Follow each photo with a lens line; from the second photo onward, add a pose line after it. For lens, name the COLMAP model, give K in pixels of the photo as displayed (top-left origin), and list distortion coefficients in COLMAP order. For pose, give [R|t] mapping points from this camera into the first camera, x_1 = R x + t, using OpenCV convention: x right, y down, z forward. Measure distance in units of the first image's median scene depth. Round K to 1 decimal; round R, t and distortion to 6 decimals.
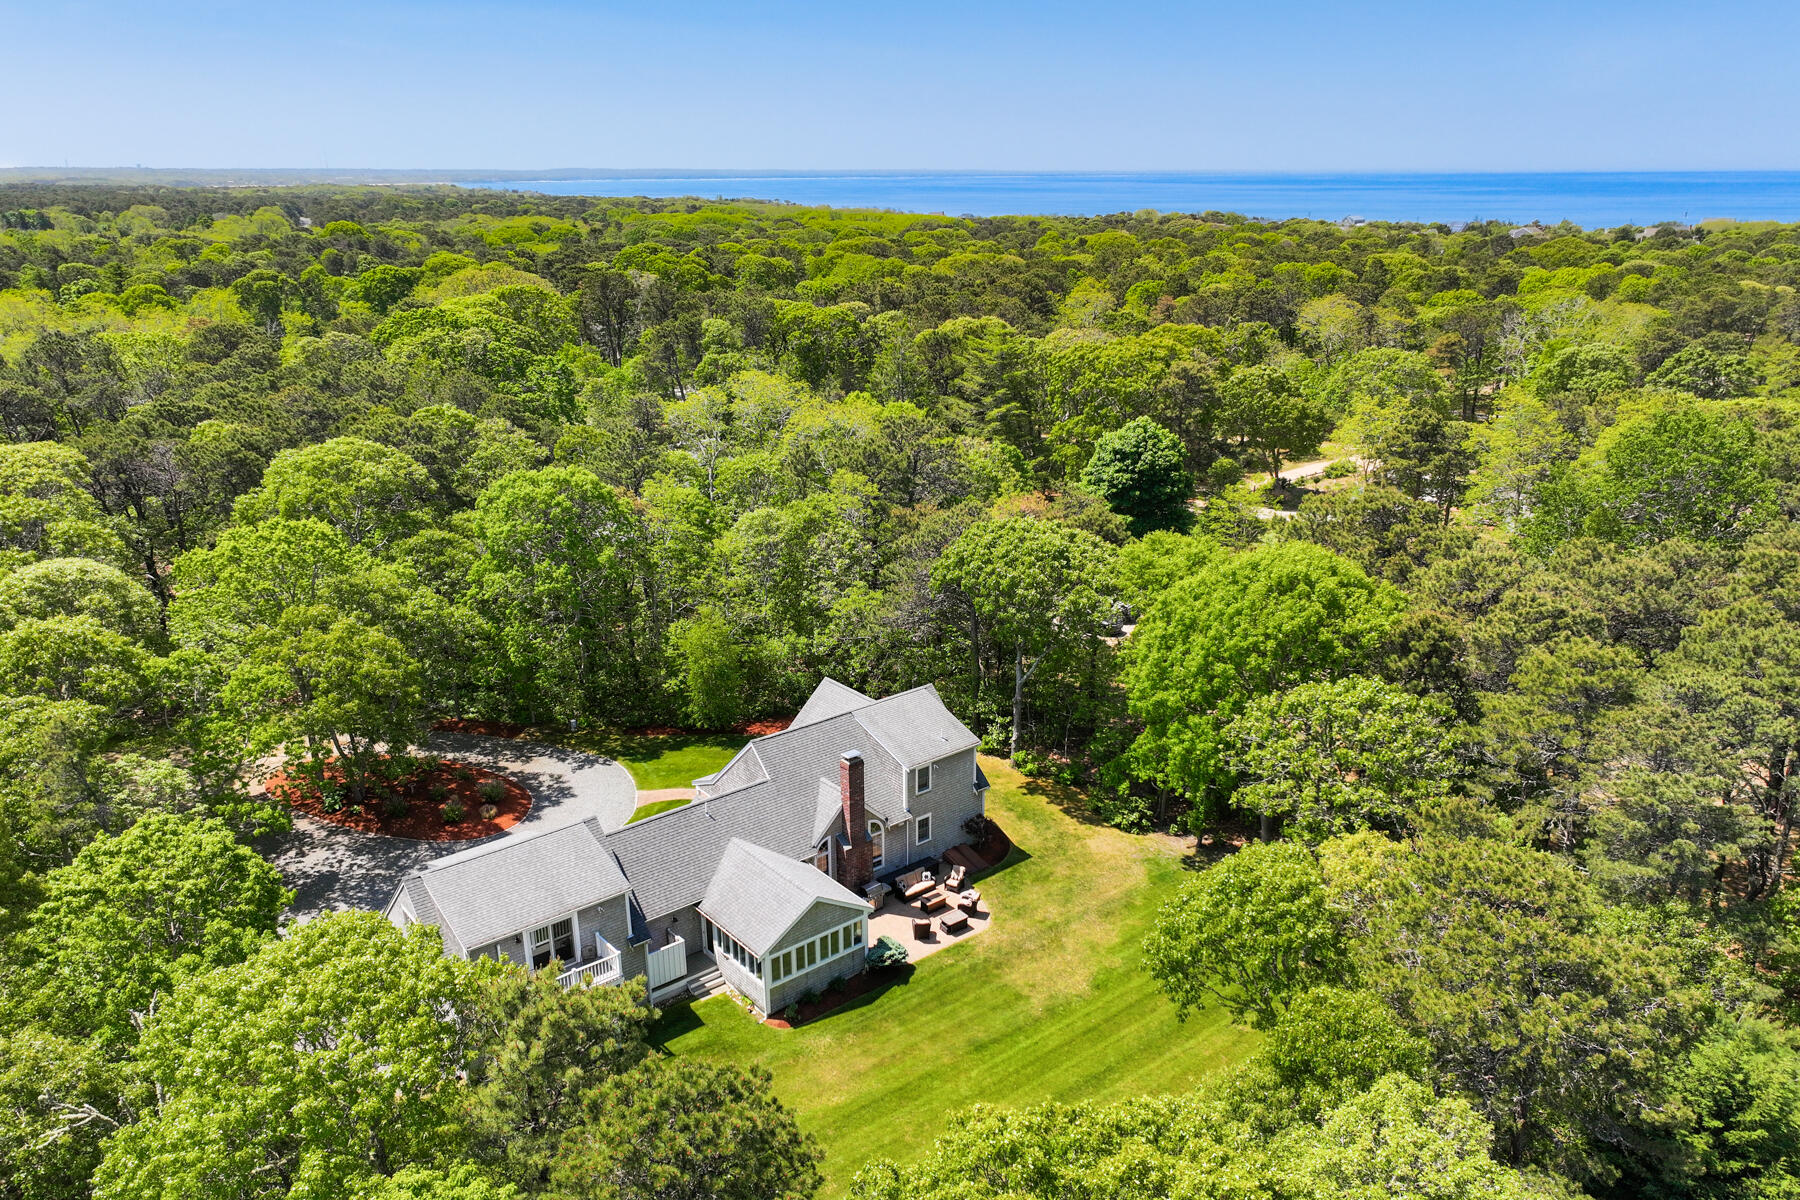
lens RADIAL K [[1271.2, 0, 904.4], [0, 1271.2, 668.8], [0, 0, 1]] dist [0.002947, 0.002910]
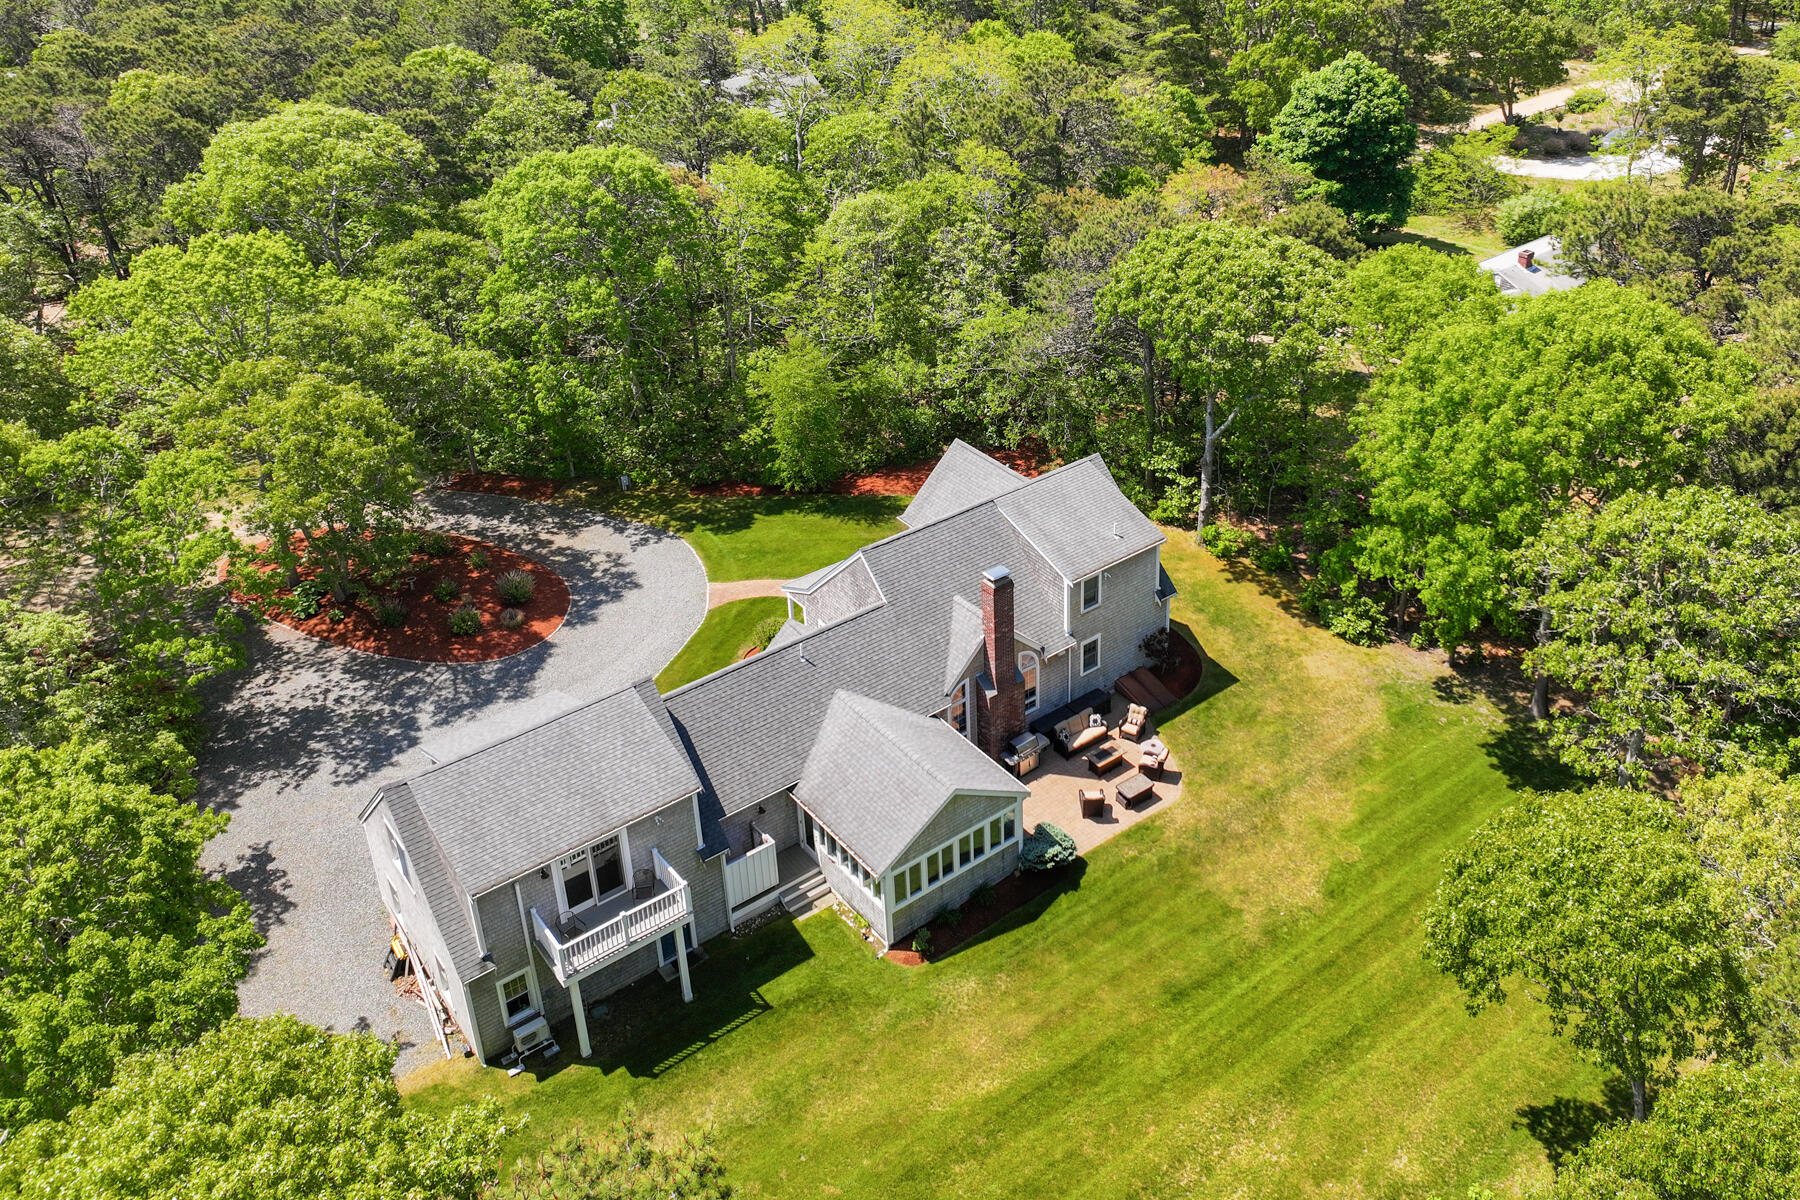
lens RADIAL K [[1482.1, 0, 1041.9], [0, 1482.1, 401.7], [0, 0, 1]] dist [0.001967, 0.008560]
pose [[0.999941, -0.003712, 0.010228, -0.021040], [0.002937, 0.997195, 0.074789, -0.084687], [-0.010477, -0.074755, 0.997147, 0.129139]]
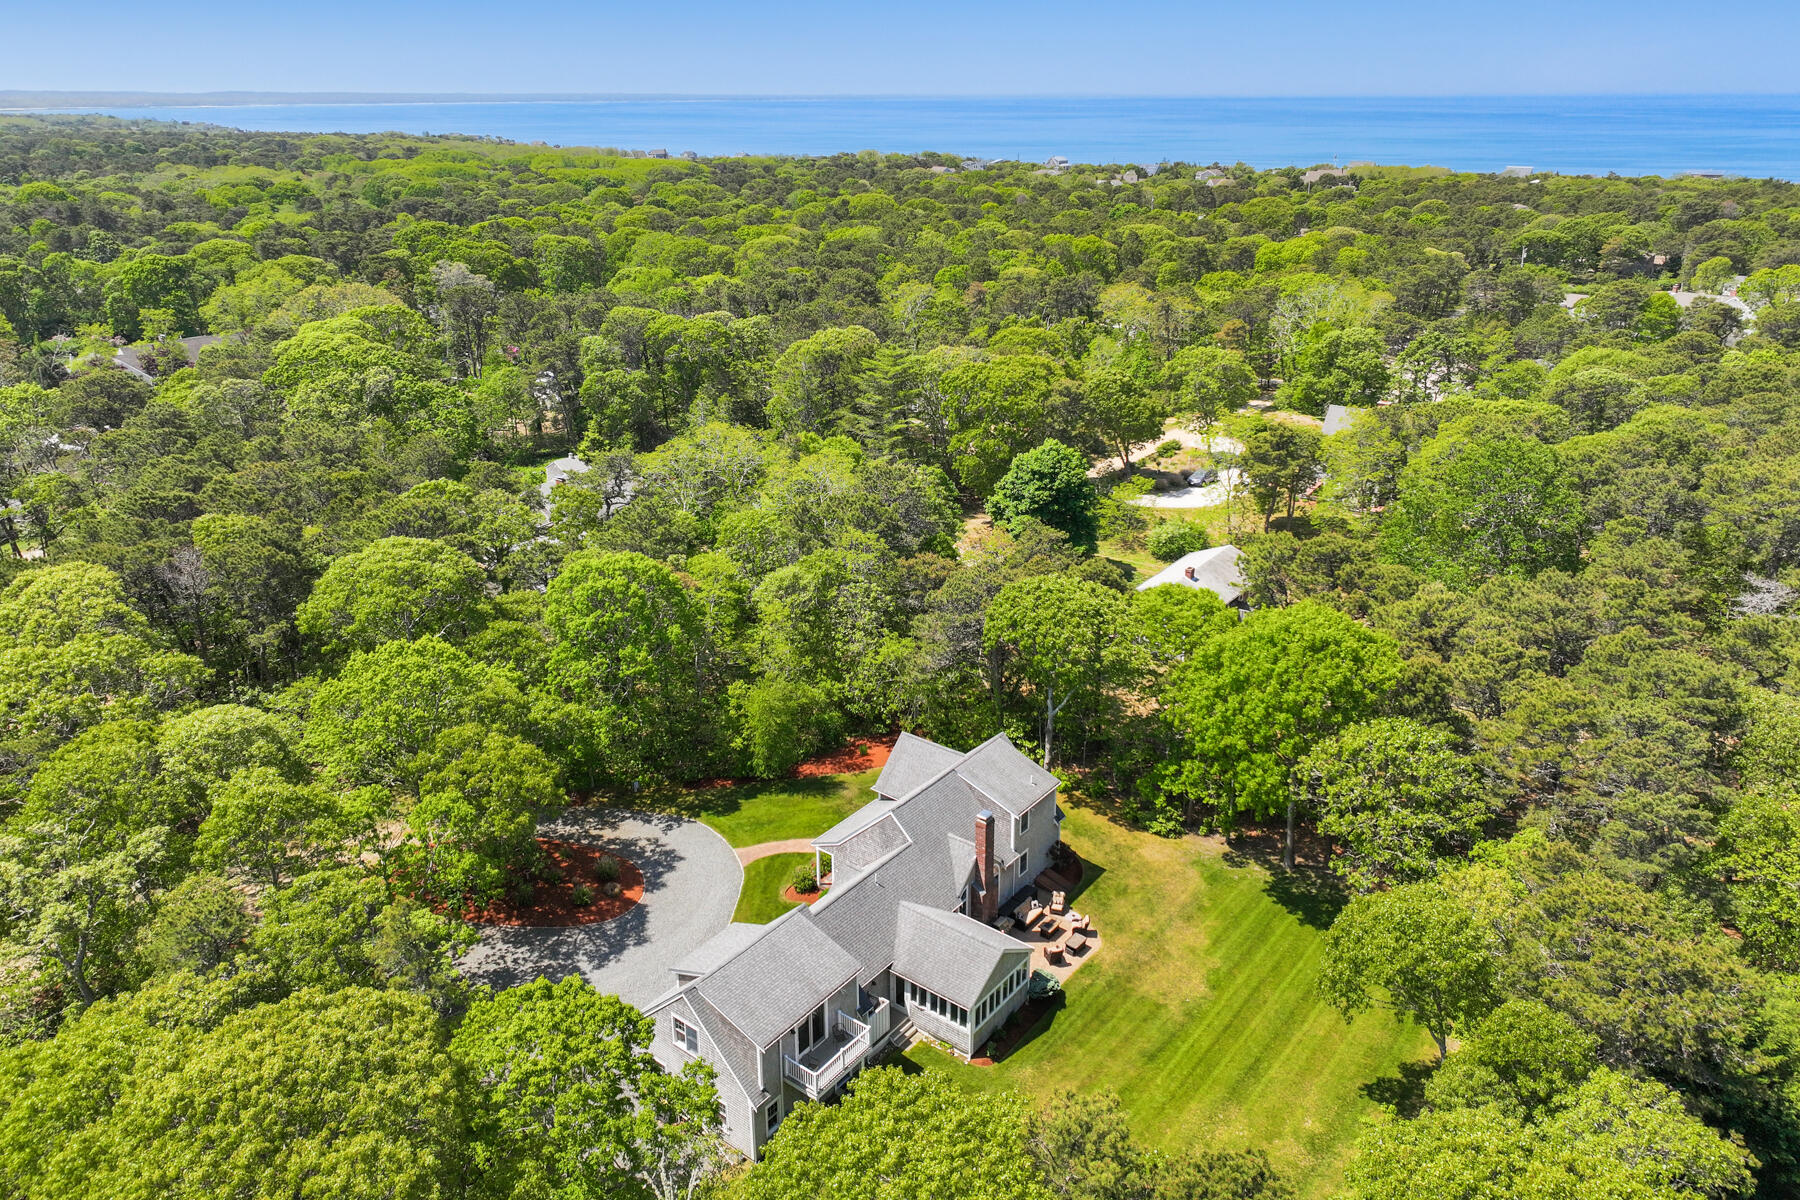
lens RADIAL K [[1265.0, 0, 902.6], [0, 1265.0, 523.0], [0, 0, 1]] dist [0.006796, -0.002150]
pose [[0.974031, -0.070650, 0.215111, -0.307225], [0.080307, 0.996102, -0.036478, -0.145737], [-0.211695, 0.052805, 0.975908, -0.128860]]
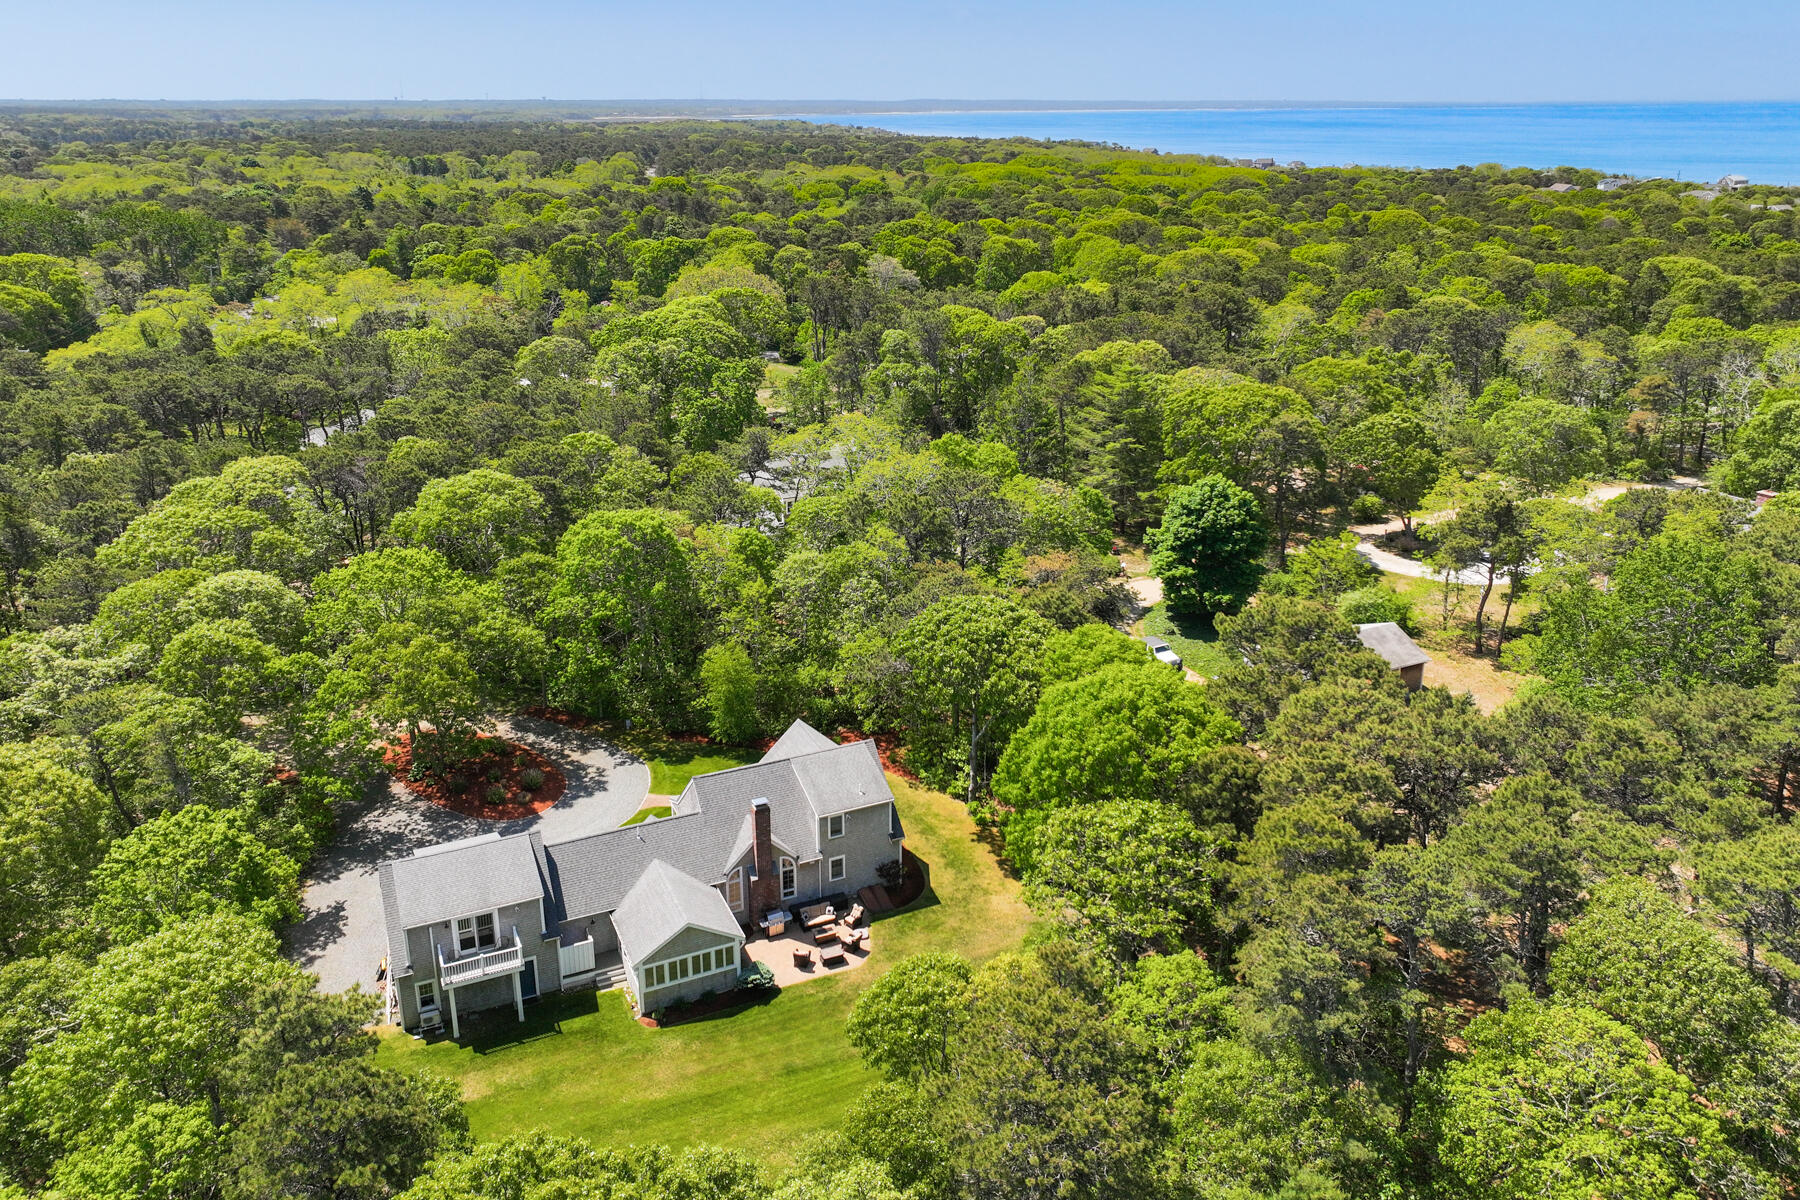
lens RADIAL K [[1315.1, 0, 906.8], [0, 1315.1, 516.6], [0, 0, 1]] dist [0.007144, 0.000307]
pose [[0.967365, 0.079339, -0.240647, 0.323664], [-0.094980, 0.994008, -0.054092, -0.127943], [0.234914, 0.075183, 0.969104, -0.167624]]
